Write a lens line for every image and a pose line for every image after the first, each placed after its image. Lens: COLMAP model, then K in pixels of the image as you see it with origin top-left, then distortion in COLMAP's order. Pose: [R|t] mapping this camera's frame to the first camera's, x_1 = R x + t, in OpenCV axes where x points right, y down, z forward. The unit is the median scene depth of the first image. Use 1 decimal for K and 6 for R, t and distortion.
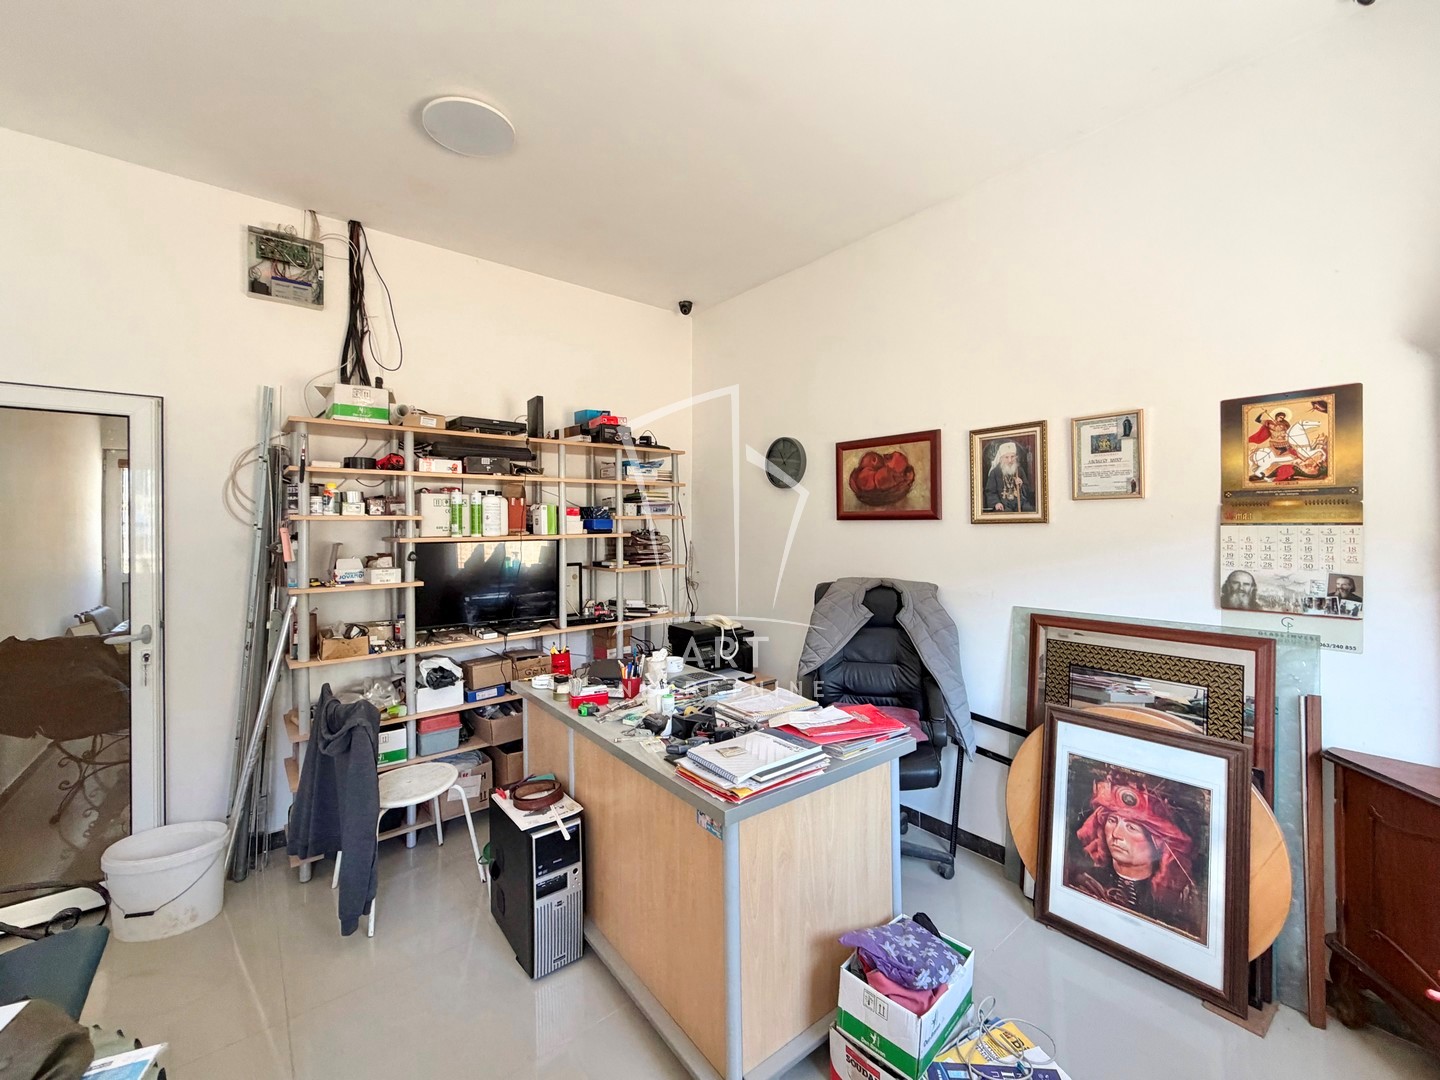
lens RADIAL K [[571.1, 0, 720.0], [0, 571.1, 540.0], [0, 0, 1]] dist [0.000010, -0.000089]
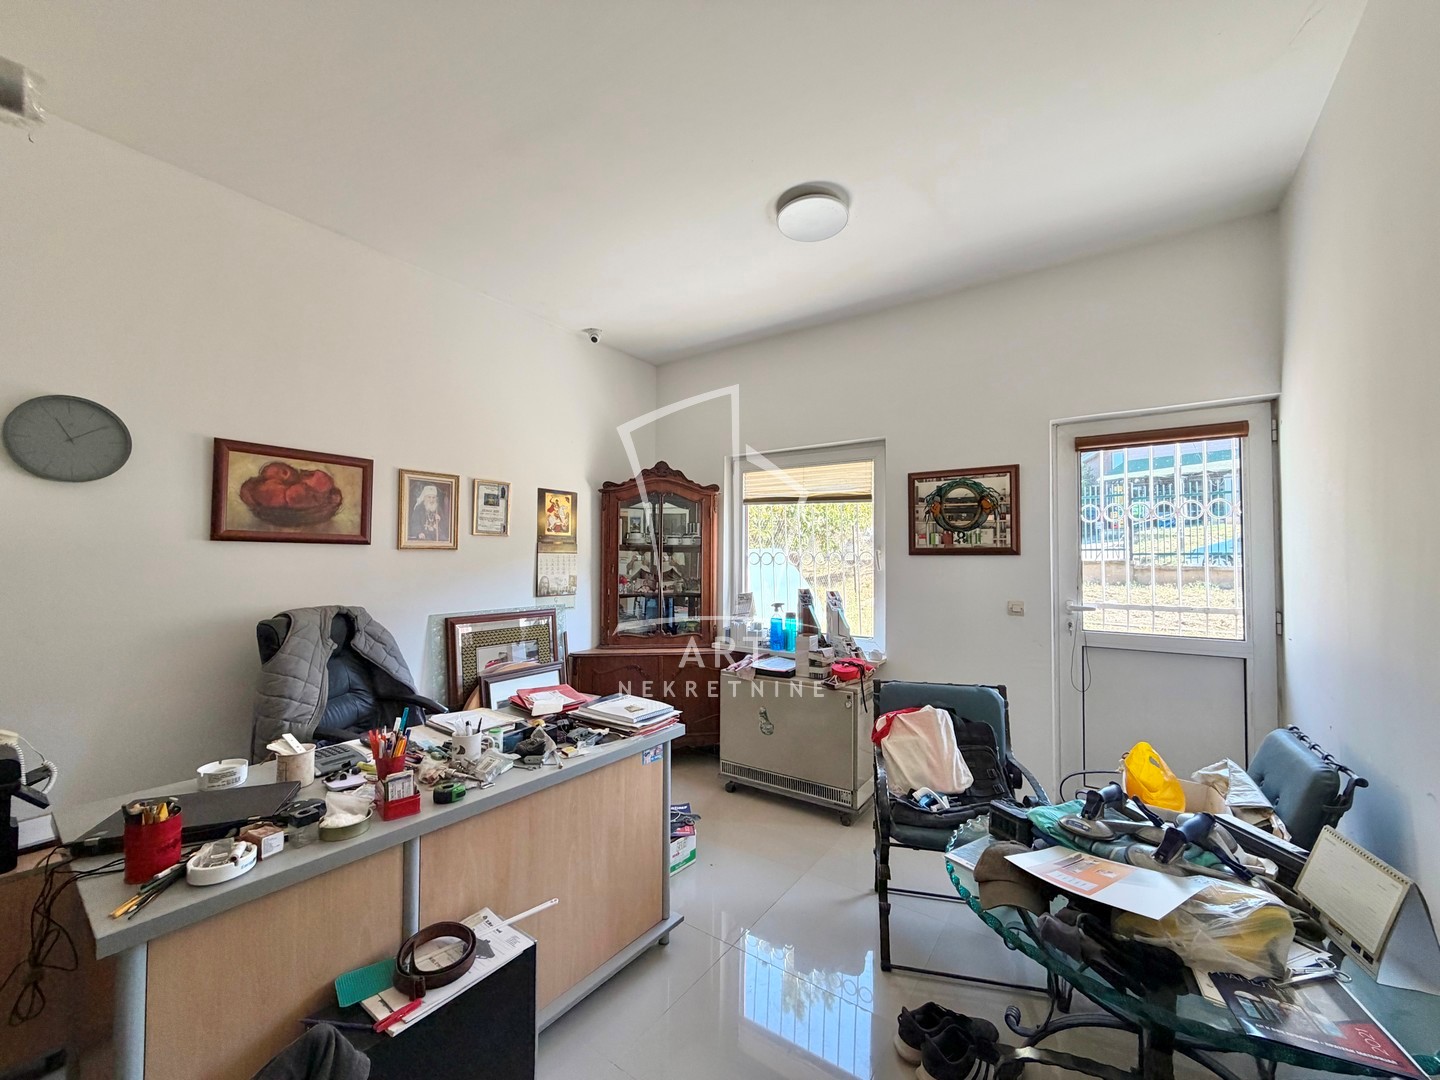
lens RADIAL K [[571.1, 0, 720.0], [0, 571.1, 540.0], [0, 0, 1]] dist [0.000010, -0.000089]
pose [[-0.247353, 0.033833, 0.968335, -0.885440], [0.018849, 0.999369, -0.030102, -0.000313], [-0.968742, 0.010806, -0.247835, 0.700853]]
